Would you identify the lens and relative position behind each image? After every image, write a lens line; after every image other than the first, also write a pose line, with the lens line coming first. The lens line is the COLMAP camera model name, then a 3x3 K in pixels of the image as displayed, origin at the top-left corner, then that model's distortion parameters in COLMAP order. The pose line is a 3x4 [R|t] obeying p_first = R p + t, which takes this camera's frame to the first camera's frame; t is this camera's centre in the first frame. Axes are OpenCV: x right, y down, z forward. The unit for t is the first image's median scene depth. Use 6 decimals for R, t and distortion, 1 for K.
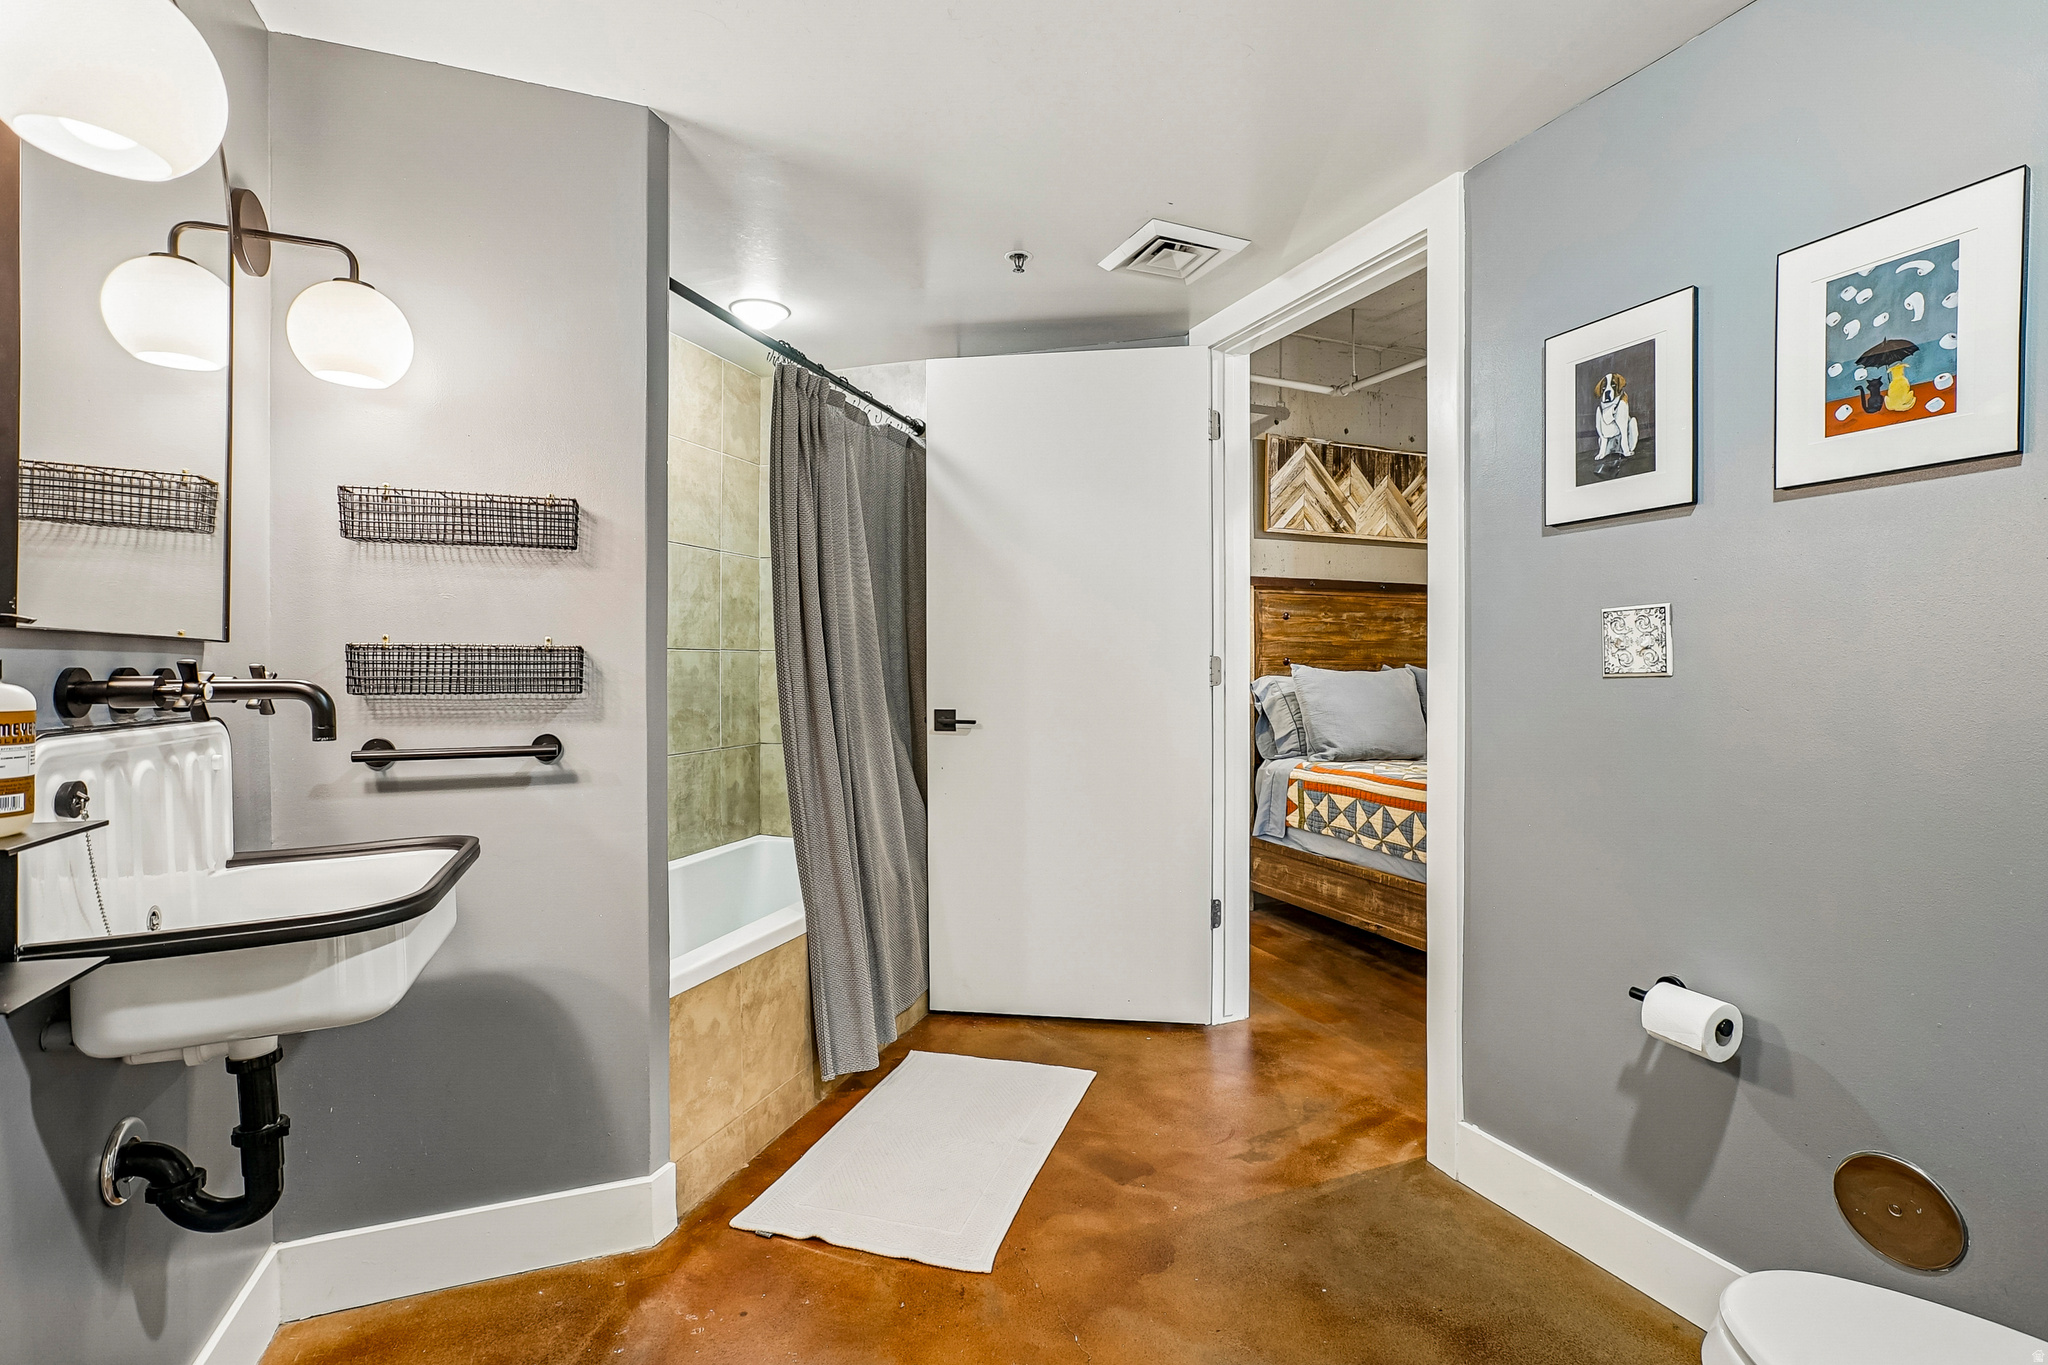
lens RADIAL K [[951.8, 0, 1045.9], [0, 951.8, 687.6], [0, 0, 1]] dist [-0.034760, 0.014648]
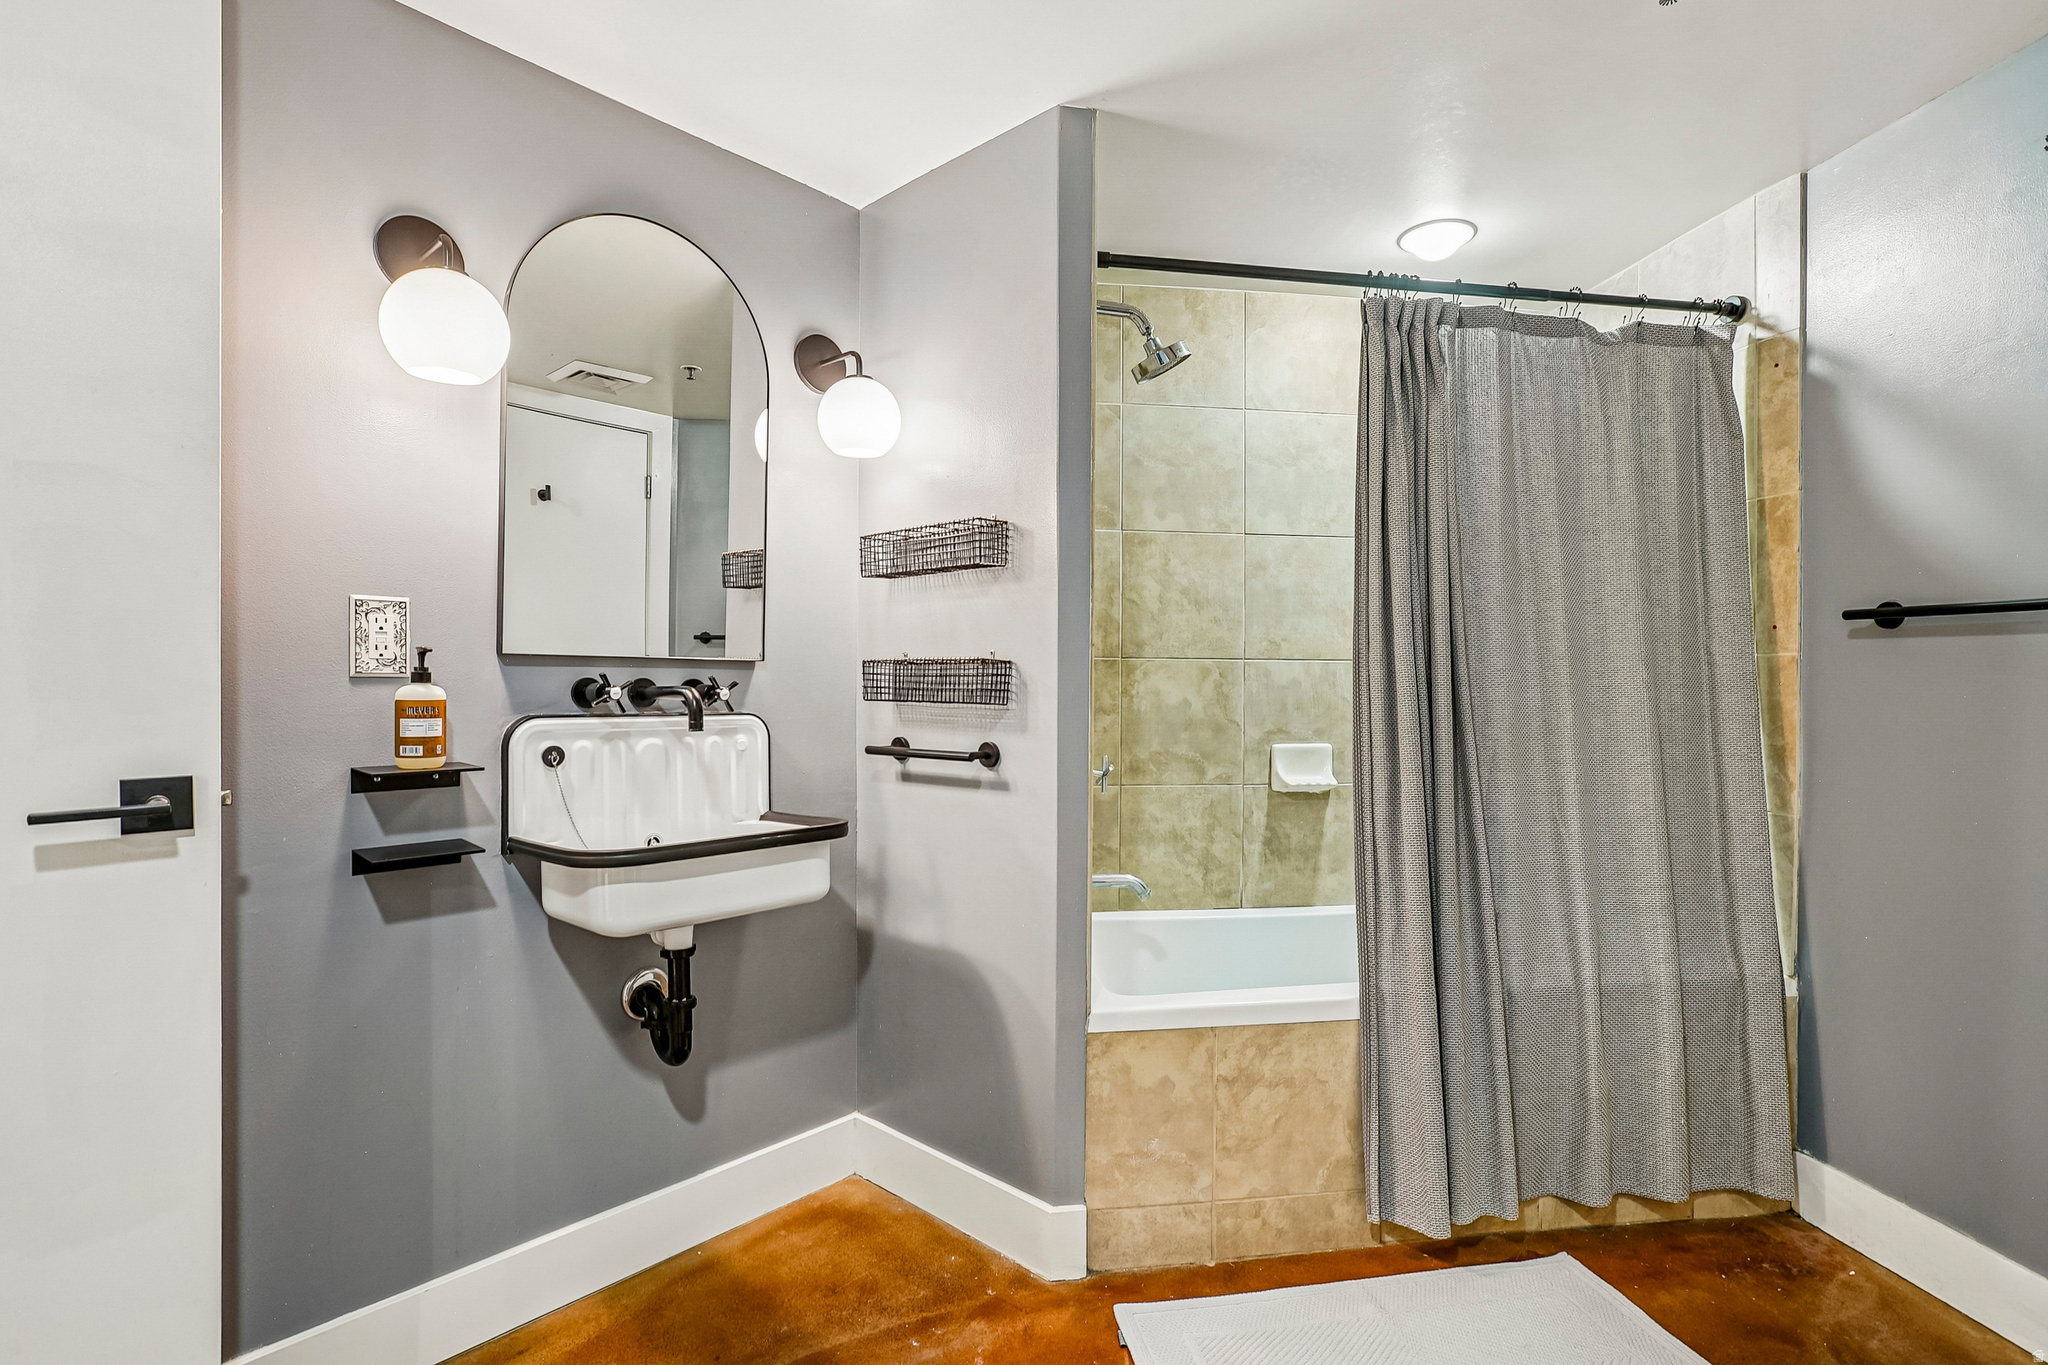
lens RADIAL K [[971.6, 0, 1036.9], [0, 971.6, 693.7], [0, 0, 1]] dist [-0.038687, 0.015386]
pose [[0.428930, 0.005828, -0.903319, 0.217660], [-0.020740, 0.999779, -0.003397, -0.000946], [0.903099, 0.020192, 0.428957, 0.262019]]
